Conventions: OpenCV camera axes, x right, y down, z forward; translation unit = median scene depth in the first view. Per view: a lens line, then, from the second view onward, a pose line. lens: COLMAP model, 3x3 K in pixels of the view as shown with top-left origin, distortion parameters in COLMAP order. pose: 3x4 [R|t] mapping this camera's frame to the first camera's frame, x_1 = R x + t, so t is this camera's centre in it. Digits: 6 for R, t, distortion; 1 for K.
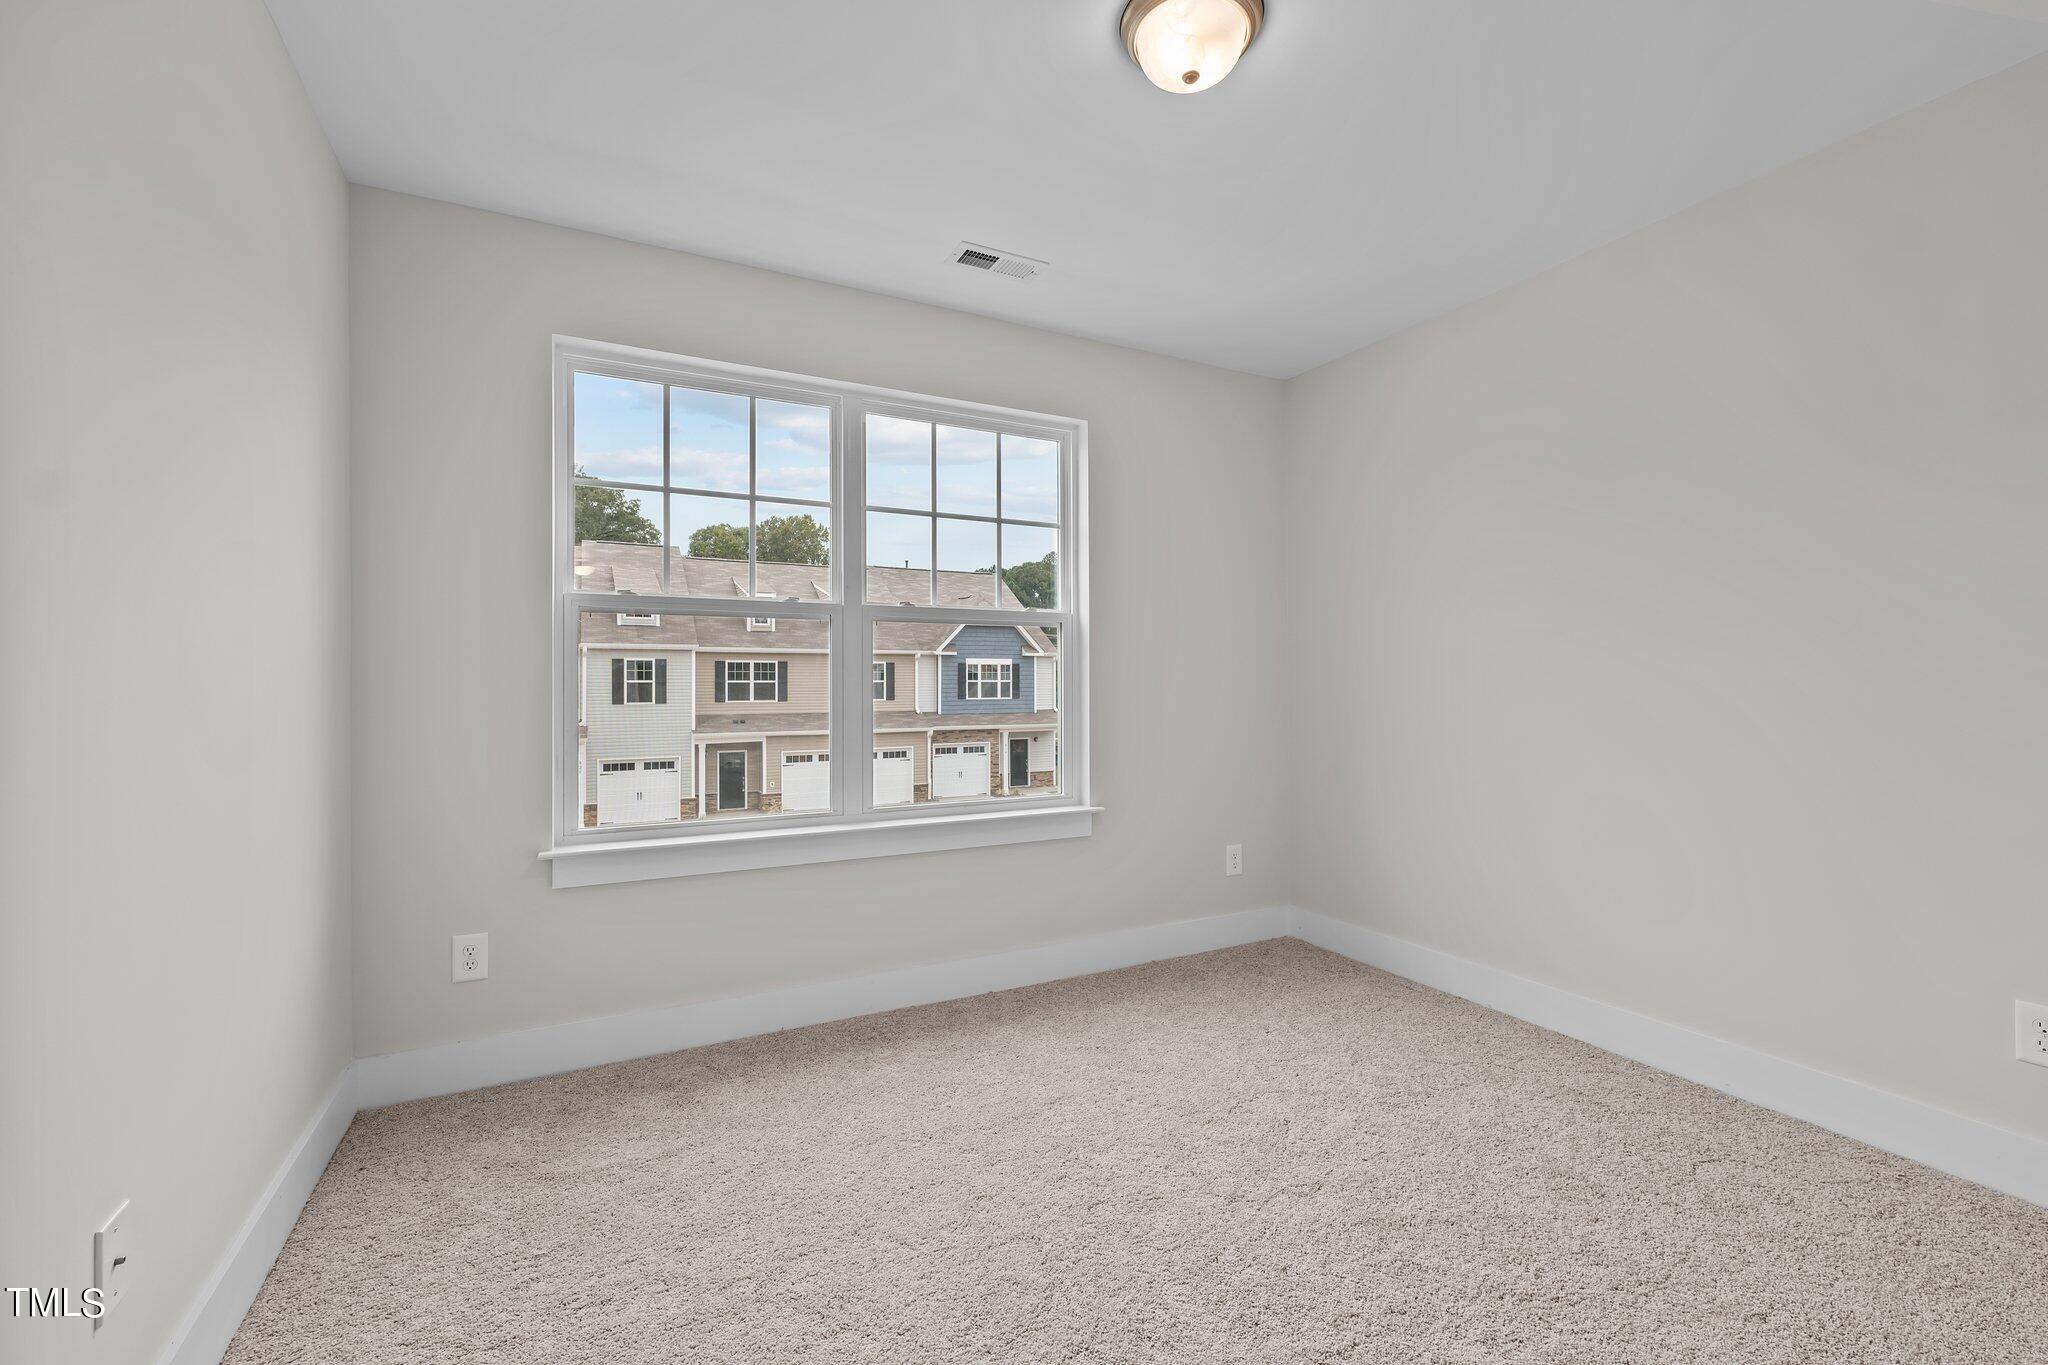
lens RADIAL K [[850.3, 0, 1025.7], [0, 850.3, 689.5], [0, 0, 1]] dist [0.000448, -0.000120]
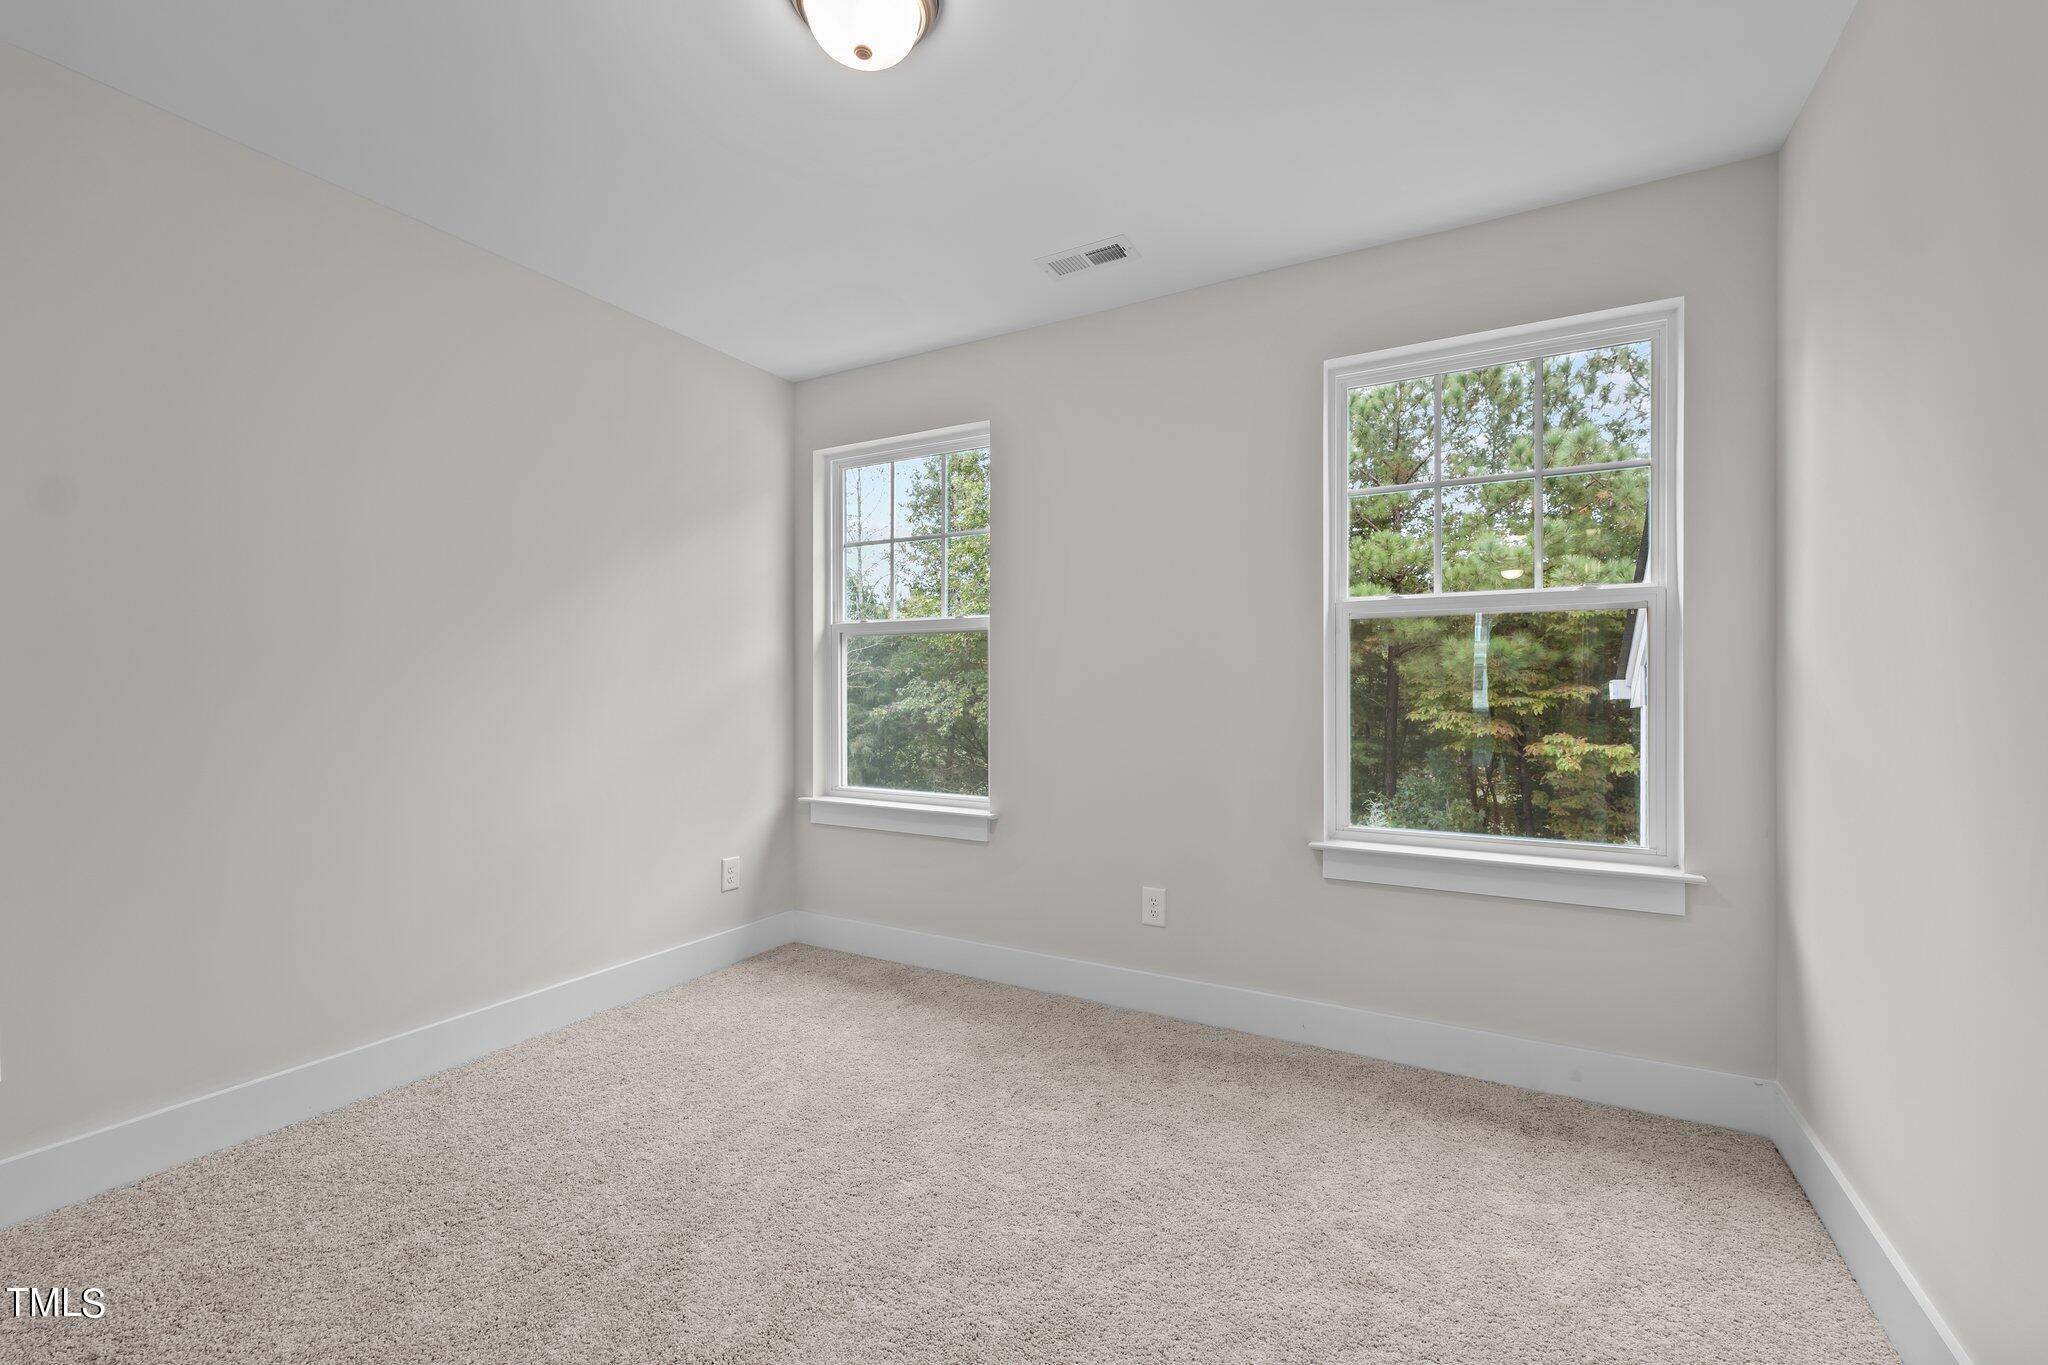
lens RADIAL K [[863.5, 0, 1022.1], [0, 863.5, 695.3], [0, 0, 1]] dist [0.023824, -0.000036]
pose [[0.522200, 0.006507, -0.852798, 0.386136], [-0.004772, 0.999978, 0.004707, -0.000507], [0.852810, 0.001612, 0.522219, 0.207213]]
